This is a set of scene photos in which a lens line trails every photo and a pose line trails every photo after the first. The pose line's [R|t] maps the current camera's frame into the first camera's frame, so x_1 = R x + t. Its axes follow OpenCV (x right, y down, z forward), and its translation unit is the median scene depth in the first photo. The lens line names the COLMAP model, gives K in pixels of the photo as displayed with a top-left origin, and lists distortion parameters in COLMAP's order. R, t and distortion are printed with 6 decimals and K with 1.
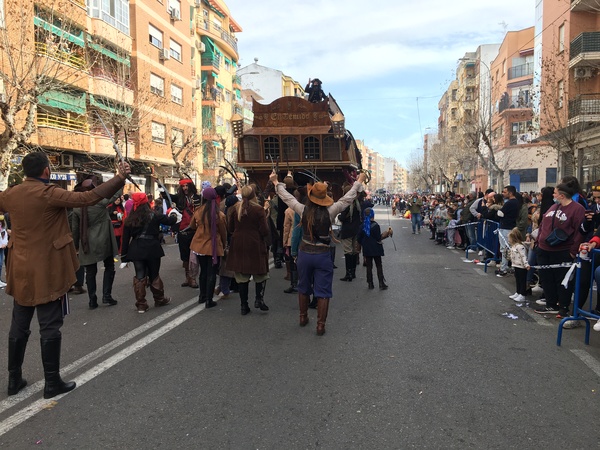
lens RADIAL K [[487.2, 0, 300.0], [0, 487.2, 225.0], [0, 0, 1]] dist [0.037304, -0.012400]
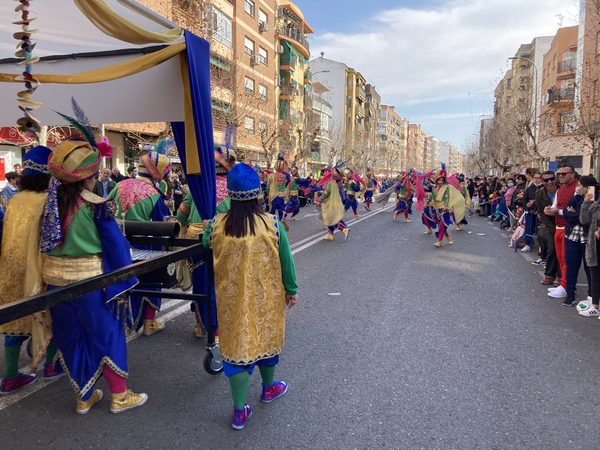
lens RADIAL K [[487.2, 0, 300.0], [0, 487.2, 225.0], [0, 0, 1]] dist [0.037304, -0.012400]
pose [[0.994255, 0.021204, -0.104917, -0.022668], [-0.017500, 0.999195, 0.036103, 0.011381], [0.105598, -0.034060, 0.993825, -0.160234]]
